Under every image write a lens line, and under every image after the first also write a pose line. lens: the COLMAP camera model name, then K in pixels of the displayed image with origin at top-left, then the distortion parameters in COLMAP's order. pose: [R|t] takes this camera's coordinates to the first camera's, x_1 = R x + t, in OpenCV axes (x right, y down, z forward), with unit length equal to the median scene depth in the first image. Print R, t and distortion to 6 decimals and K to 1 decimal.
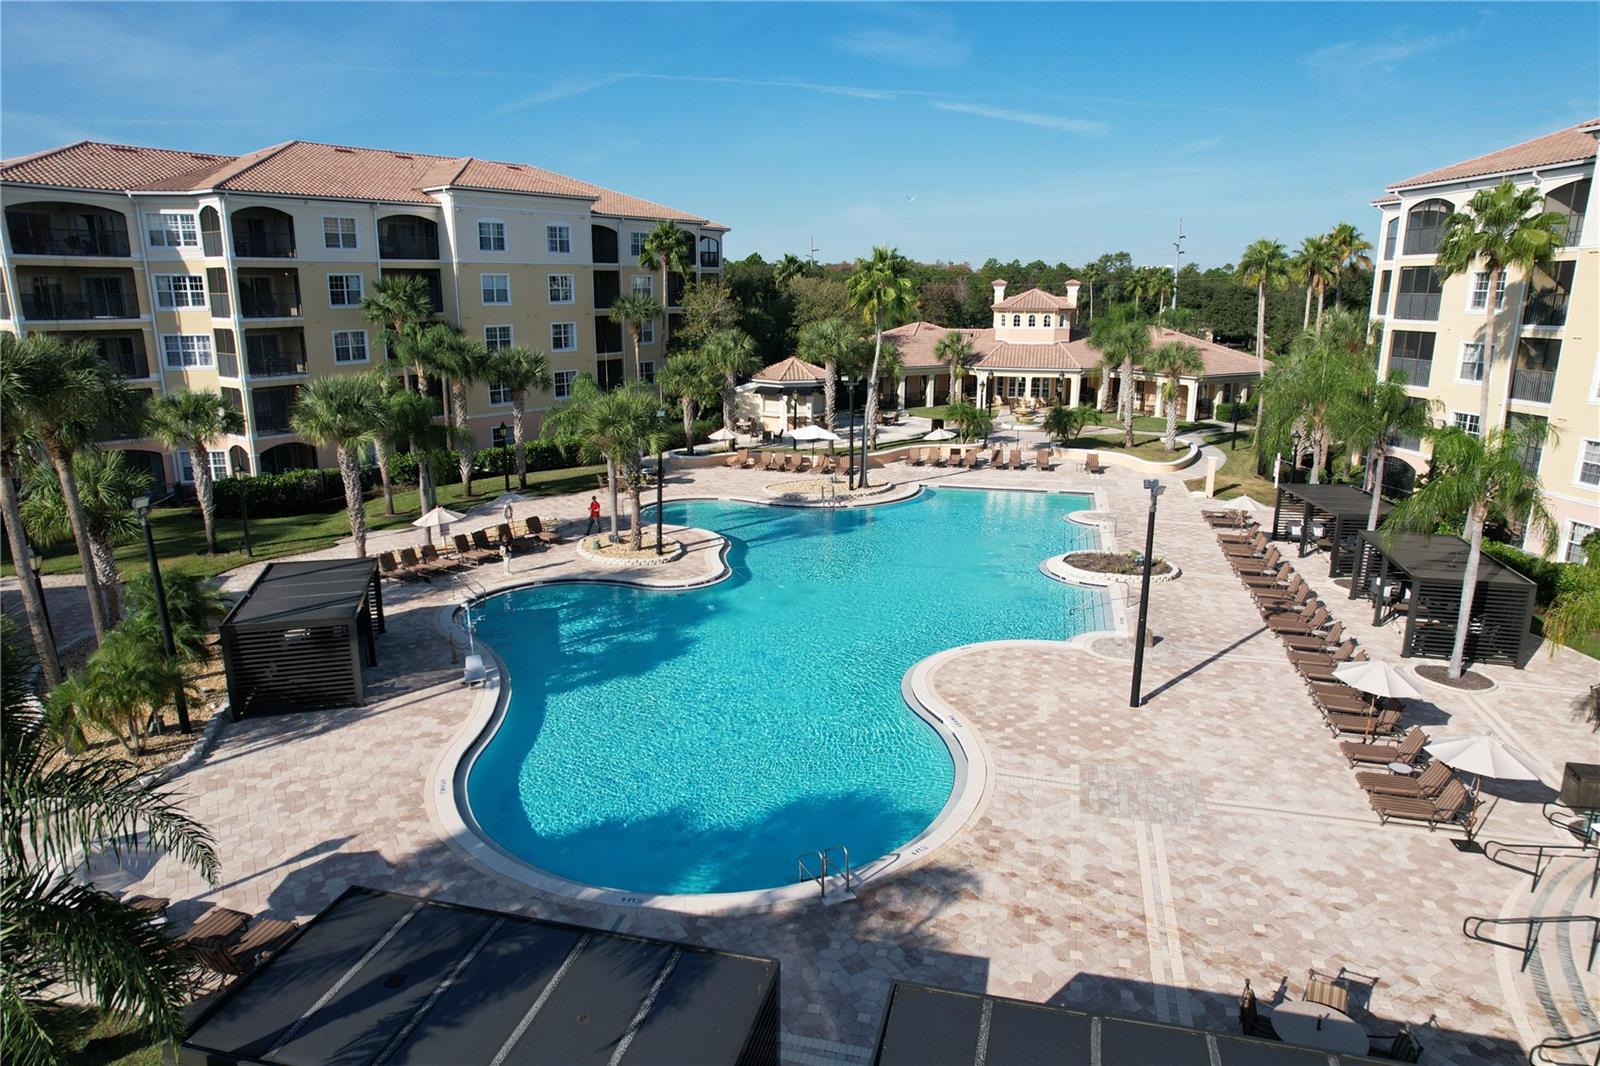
lens RADIAL K [[1018.5, 0, 793.9], [0, 1018.5, 541.1], [0, 0, 1]] dist [-0.072919, 0.054959]
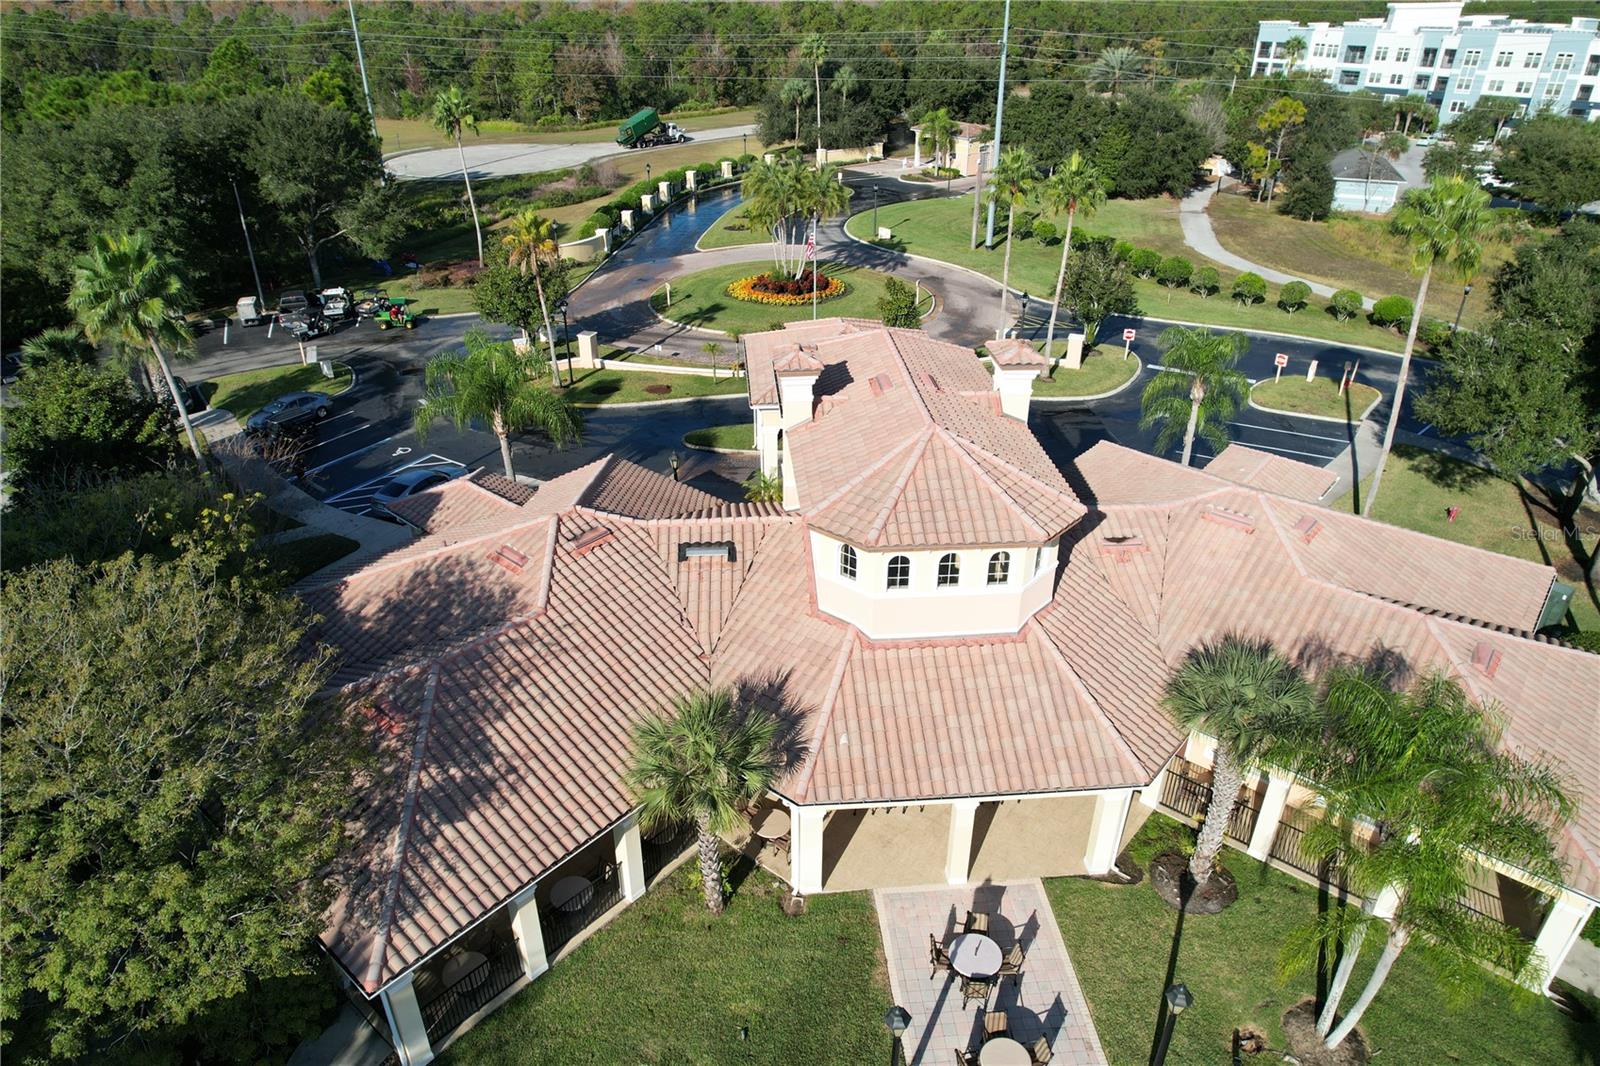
lens RADIAL K [[1018.5, 0, 793.9], [0, 1018.5, 541.1], [0, 0, 1]] dist [-0.072919, 0.054959]
pose [[0.946975, -0.158495, 0.279496, 0.111317], [0.080706, 0.959315, 0.270559, -0.307235], [-0.311007, -0.233655, 0.921238, 0.740927]]
